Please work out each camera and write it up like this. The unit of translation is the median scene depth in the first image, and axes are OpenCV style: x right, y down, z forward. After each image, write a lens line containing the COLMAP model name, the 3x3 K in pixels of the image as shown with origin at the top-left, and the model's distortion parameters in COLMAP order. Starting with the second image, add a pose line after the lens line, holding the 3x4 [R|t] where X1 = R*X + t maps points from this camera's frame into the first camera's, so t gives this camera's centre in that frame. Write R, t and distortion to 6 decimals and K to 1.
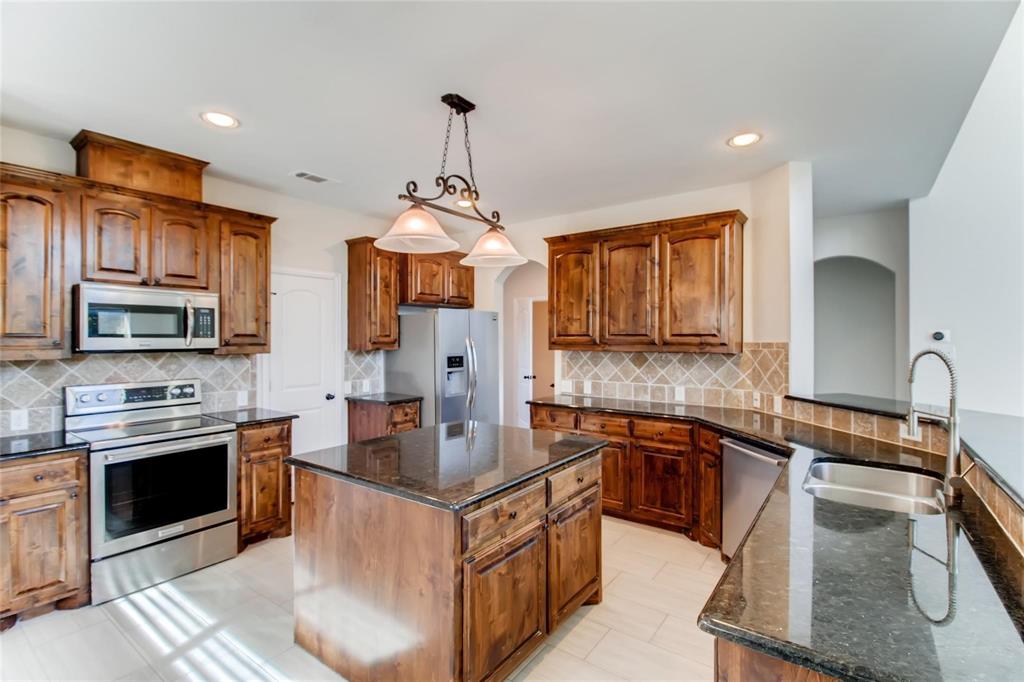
lens RADIAL K [[474.4, 0, 509.2], [0, 474.4, 337.5], [0, 0, 1]] dist [-0.009295, -0.003075]
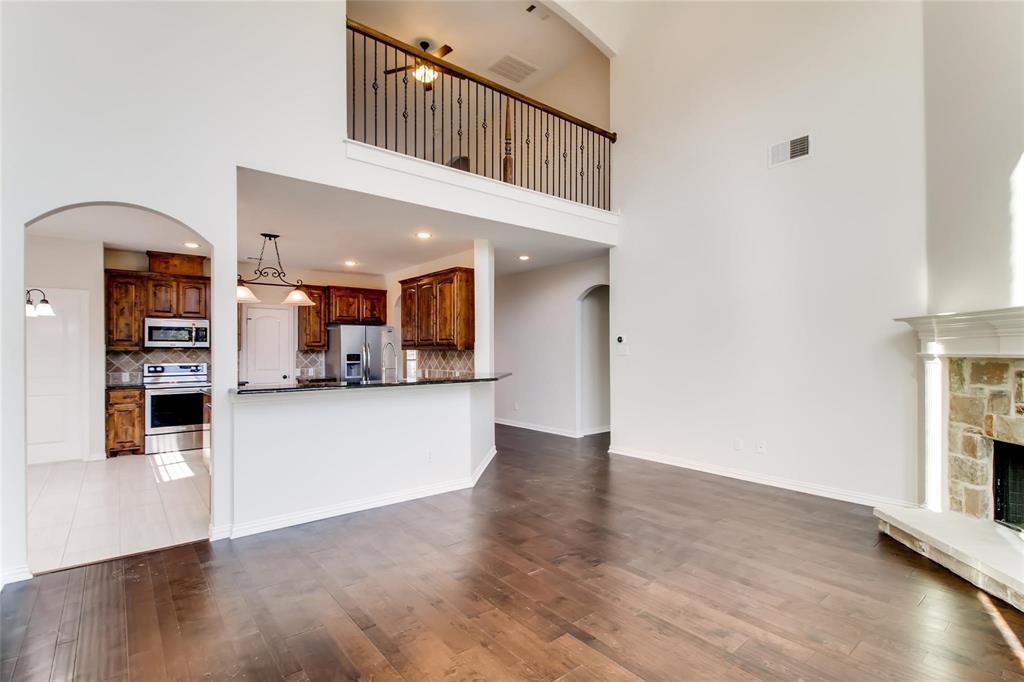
lens RADIAL K [[474.4, 0, 503.9], [0, 474.4, 347.4], [0, 0, 1]] dist [-0.009295, -0.003075]
pose [[0.966378, -0.002630, -0.257113, 1.179739], [0.001024, 0.999979, -0.006382, 0.039833], [0.257125, 0.005904, 0.966360, -0.670285]]
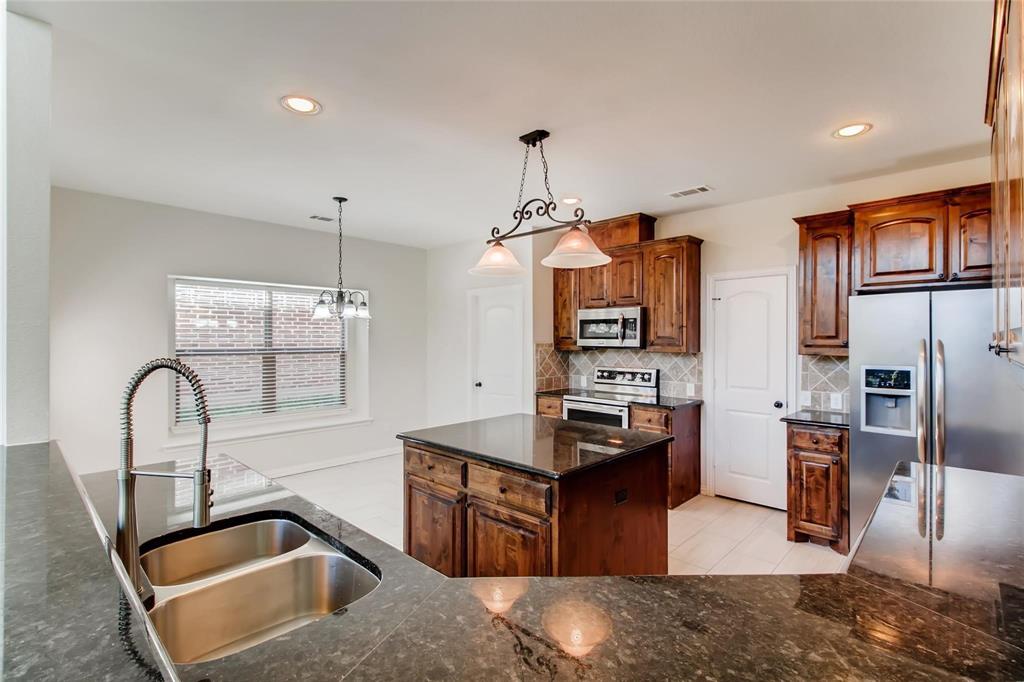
lens RADIAL K [[474.4, 0, 528.1], [0, 474.4, 339.7], [0, 0, 1]] dist [-0.009295, -0.003075]
pose [[-0.117842, 0.001983, -0.993030, 0.805792], [-0.002072, 0.999995, 0.002243, -0.000783], [0.993030, 0.002322, -0.117838, 0.866095]]
